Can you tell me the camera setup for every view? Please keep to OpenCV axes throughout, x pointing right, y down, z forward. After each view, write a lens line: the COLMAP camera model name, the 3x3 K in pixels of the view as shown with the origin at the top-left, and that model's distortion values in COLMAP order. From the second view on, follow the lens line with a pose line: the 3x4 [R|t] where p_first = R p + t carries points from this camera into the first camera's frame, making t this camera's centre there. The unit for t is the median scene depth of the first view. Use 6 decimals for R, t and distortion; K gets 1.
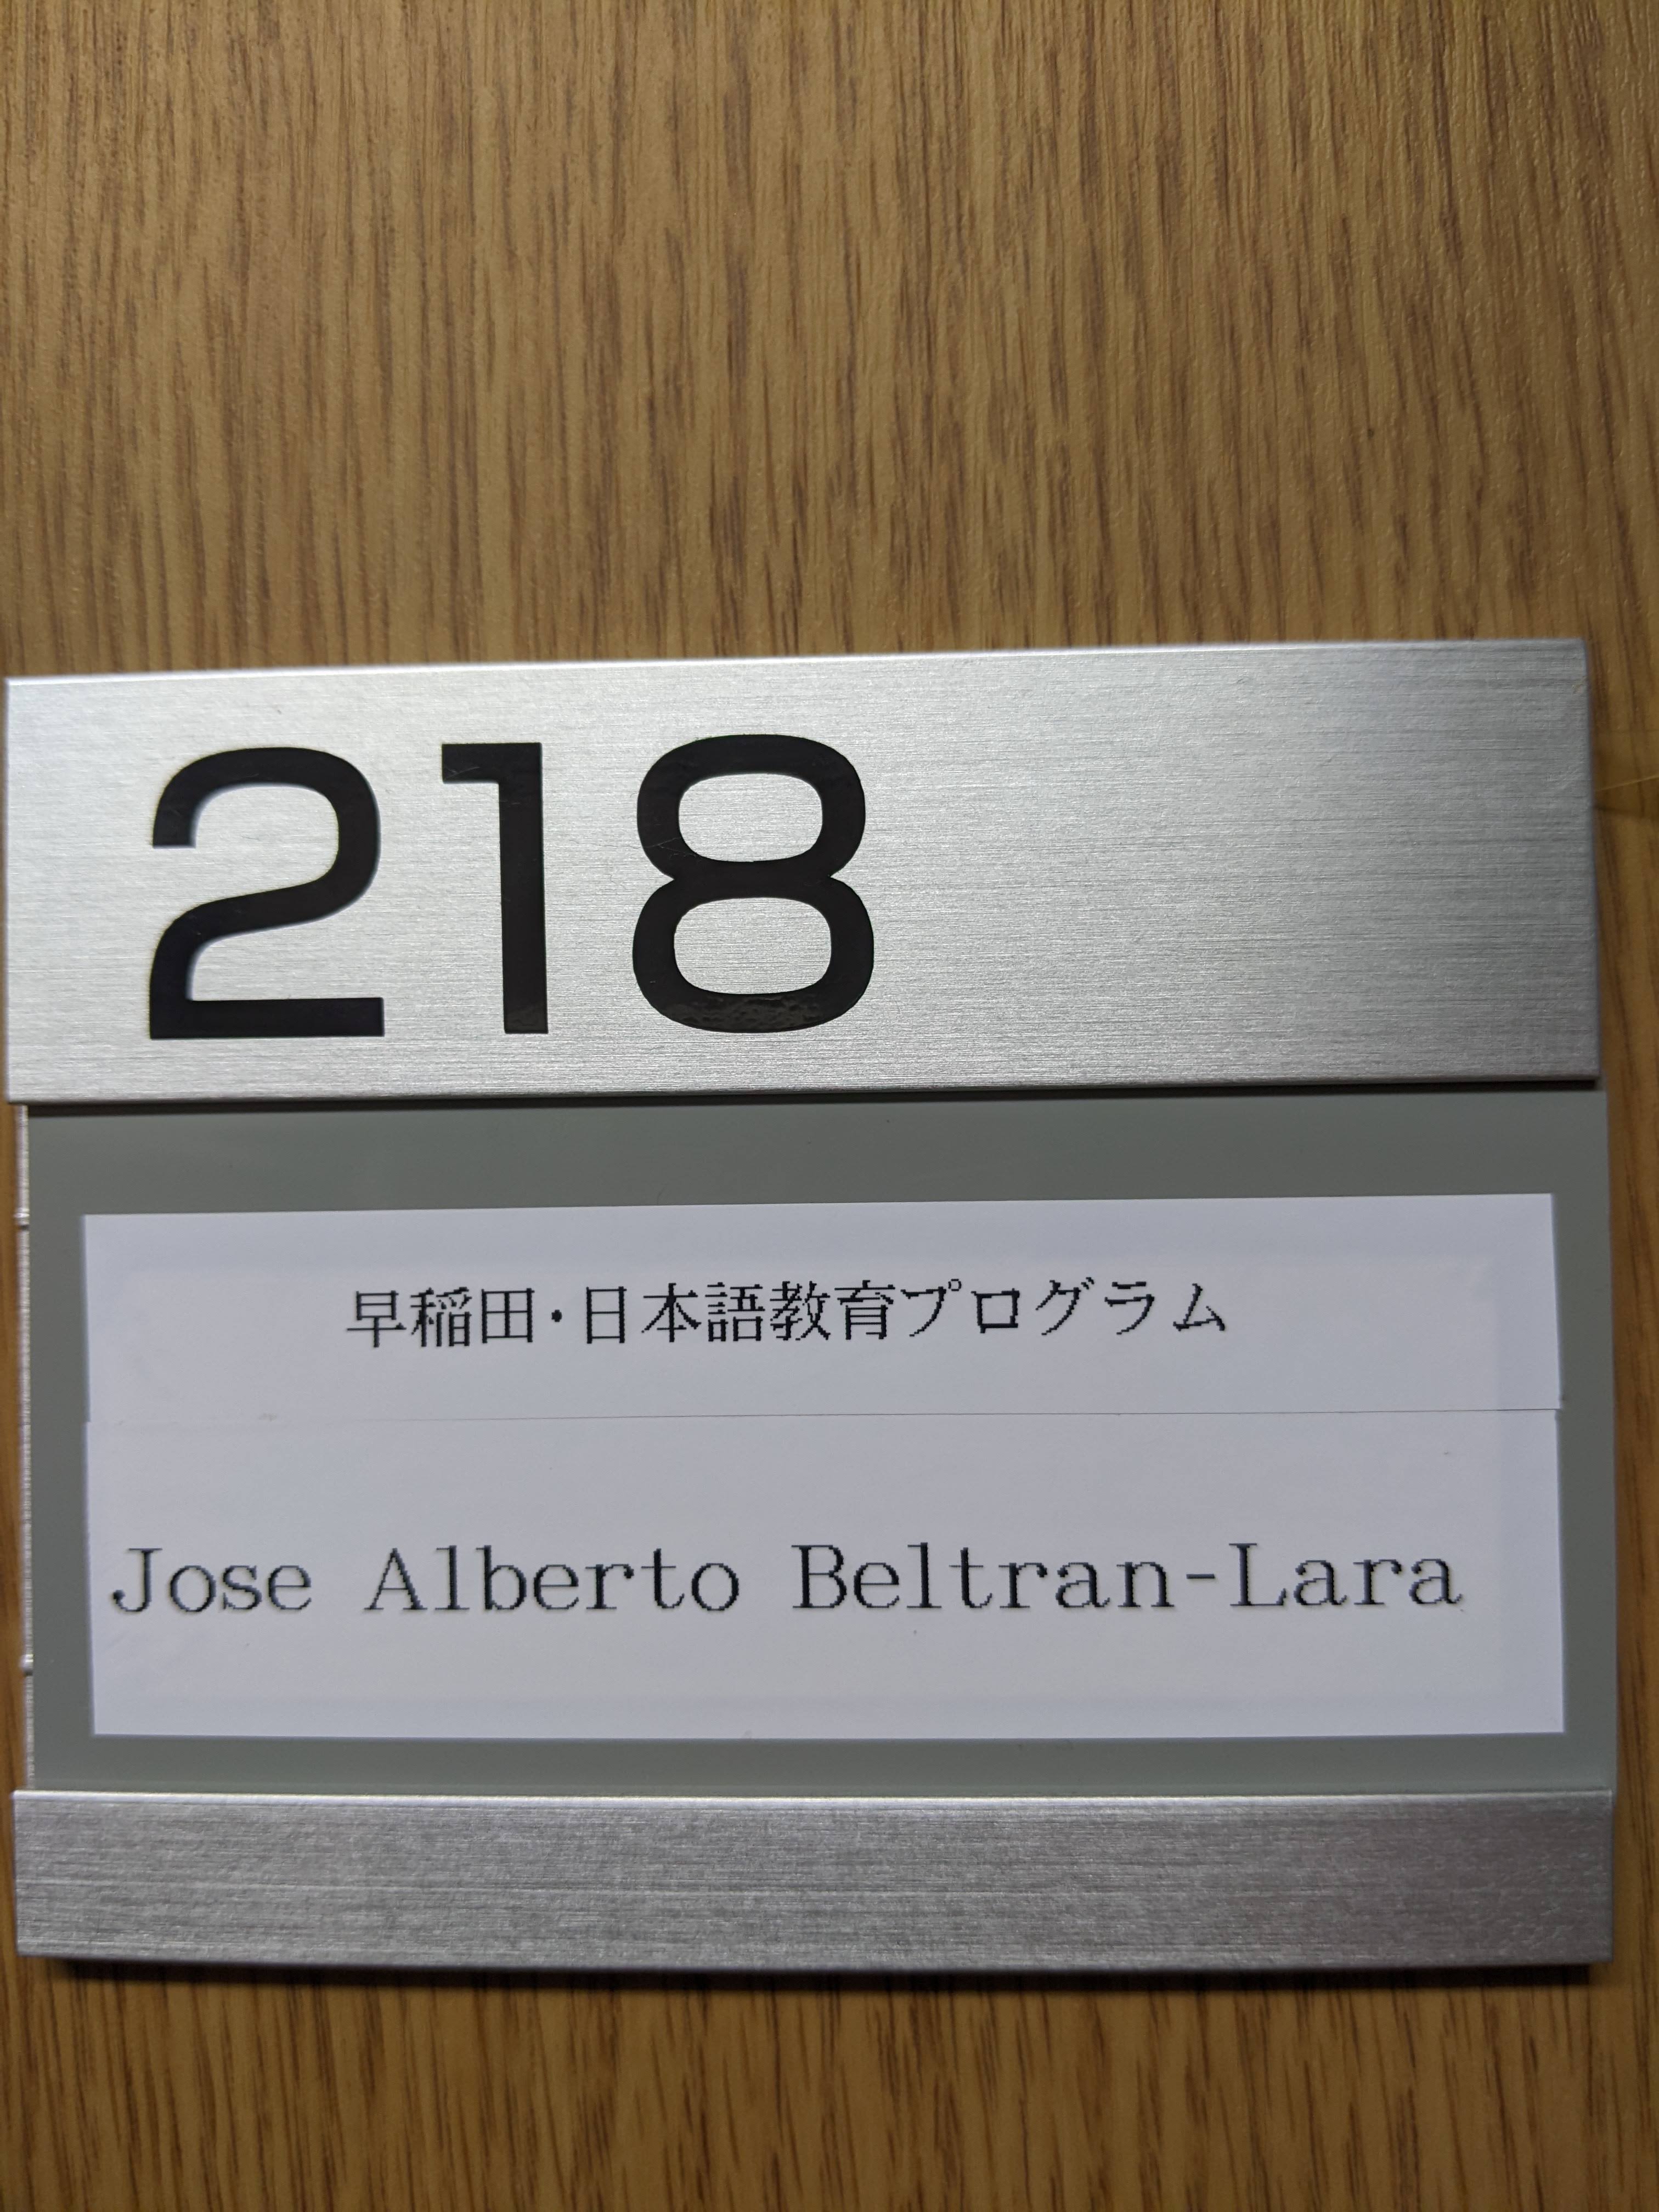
lens RADIAL K [[1789.7, 0, 887.2], [0, 1789.7, 1088.1], [0, 0, 1]] dist [0.053259, -0.114358]
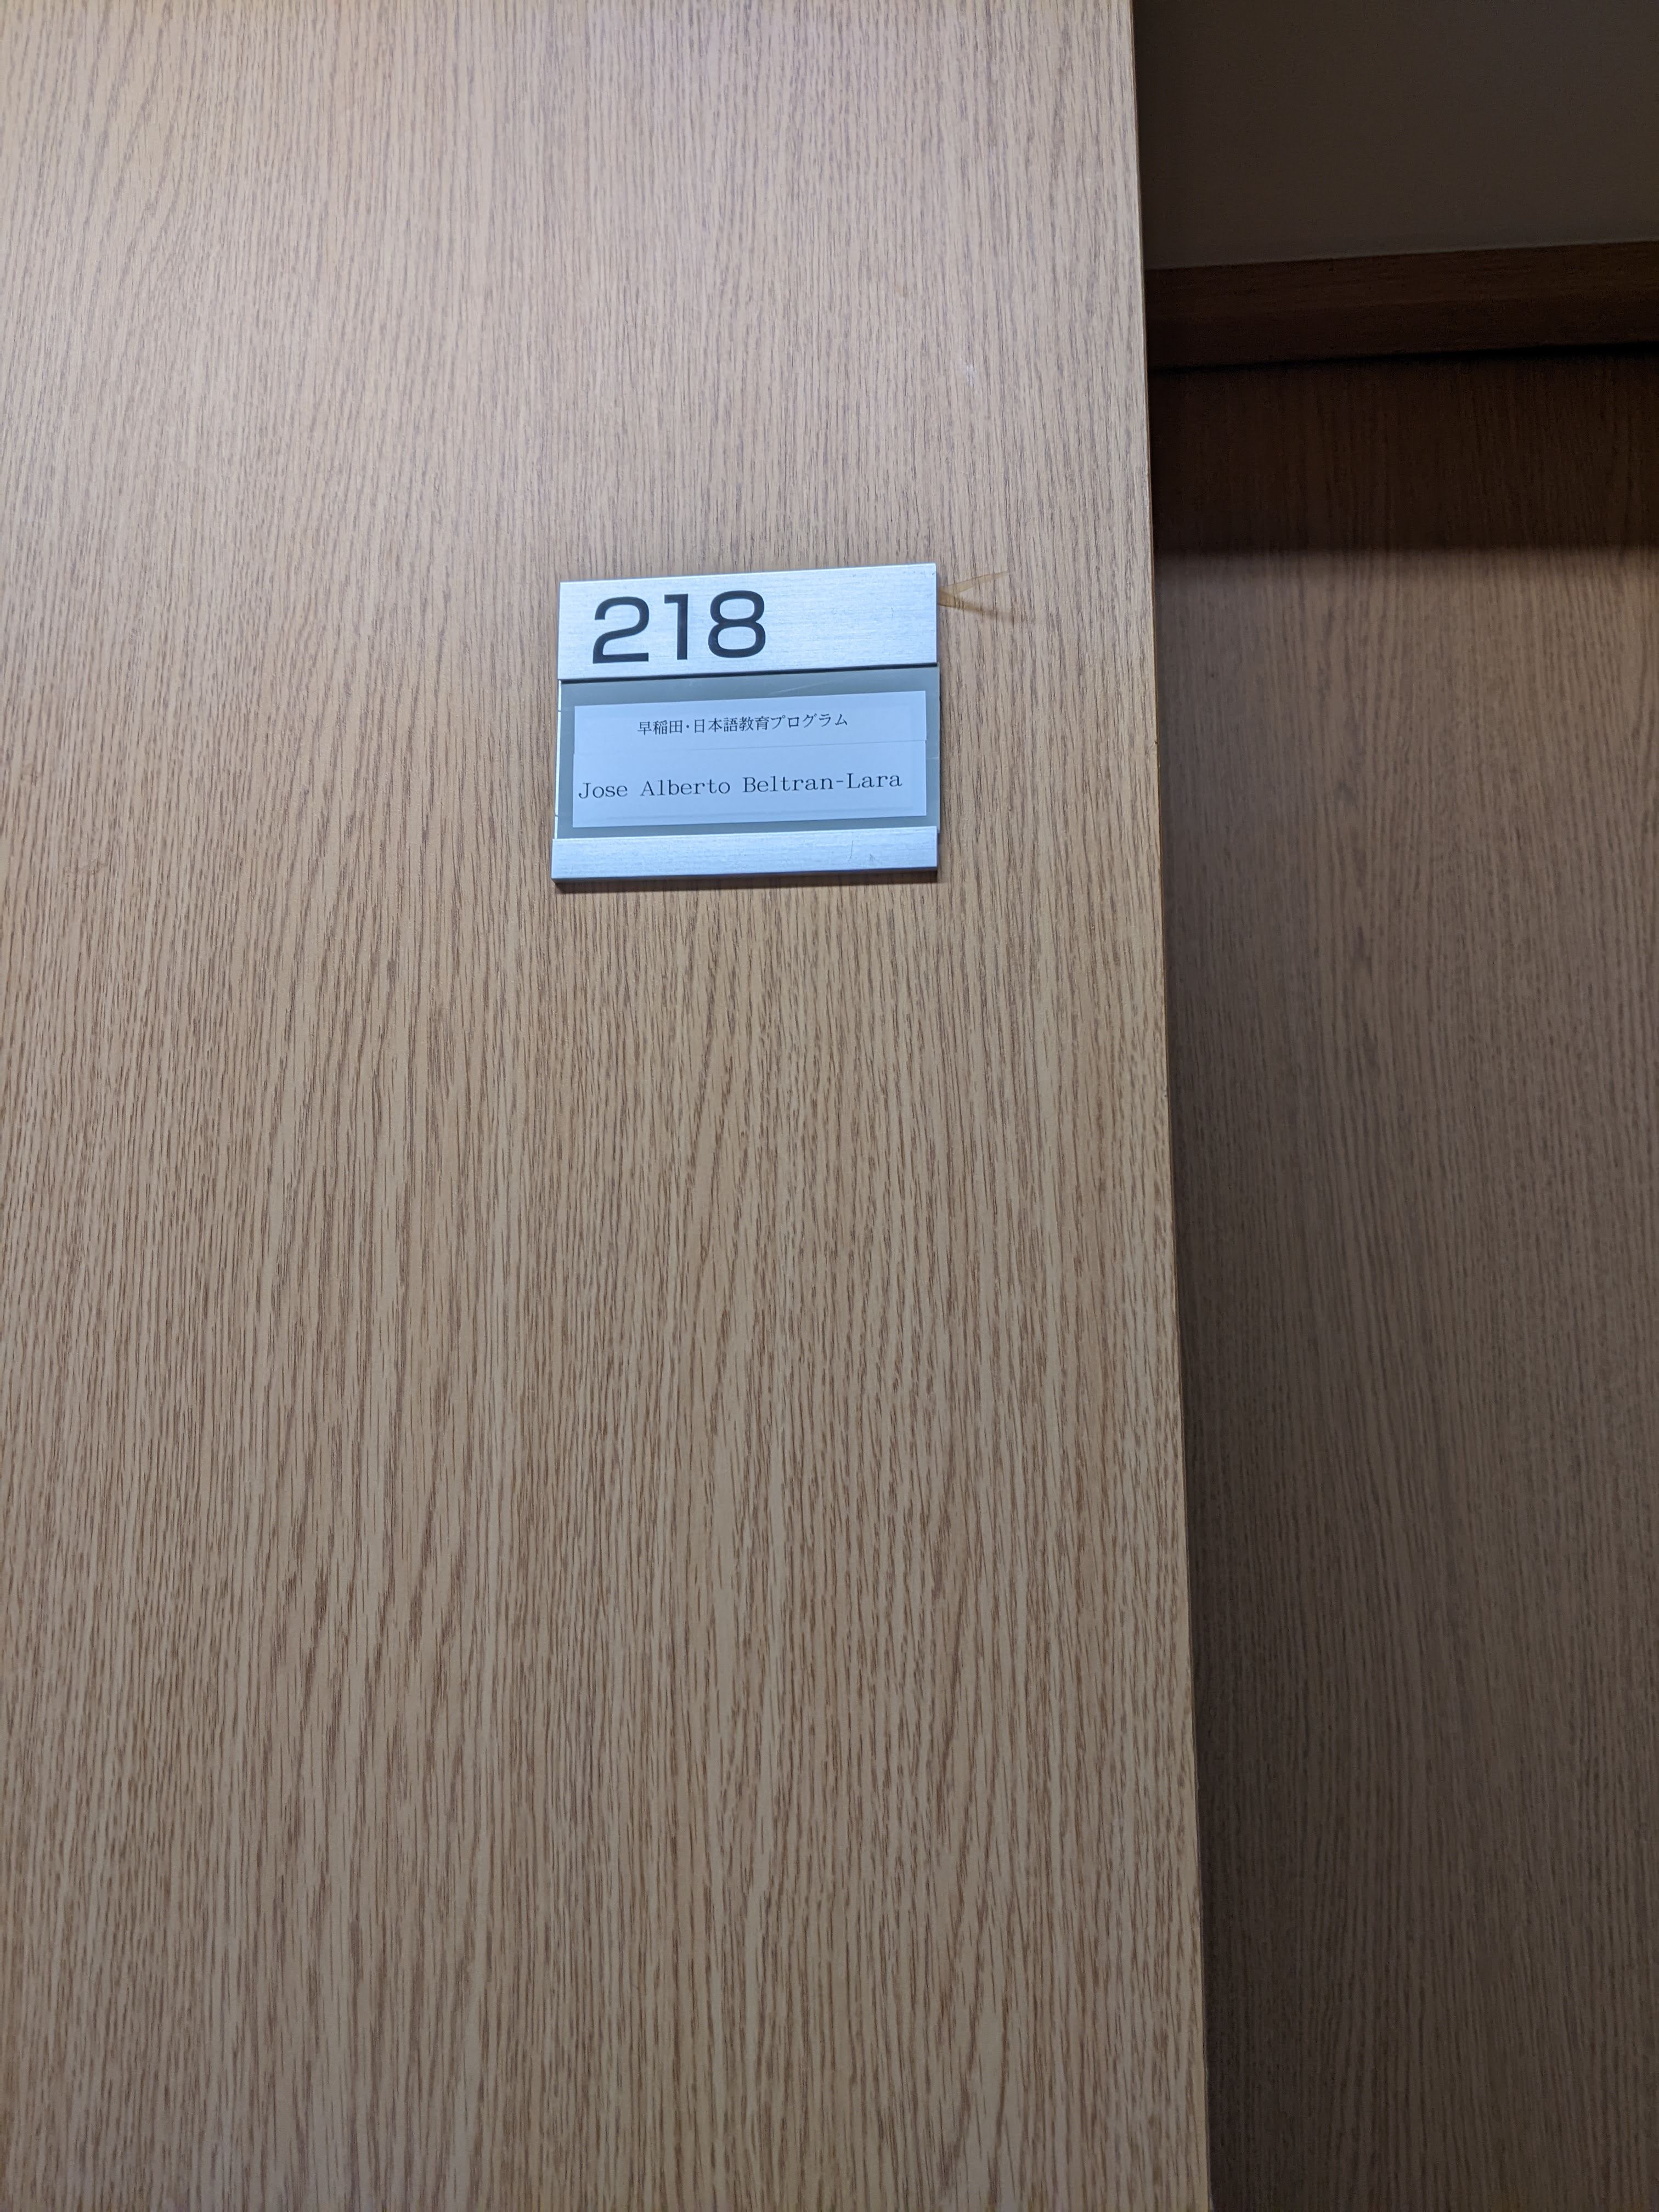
lens RADIAL K [[1789.7, 0, 817.7], [0, 1789.7, 1096.5], [0, 0, 1]] dist [0.053259, -0.114358]
pose [[0.995965, 0.006481, -0.089506, 0.484452], [-0.019311, 0.989500, -0.143238, 1.544927], [0.087638, 0.144389, 0.985633, -2.896643]]
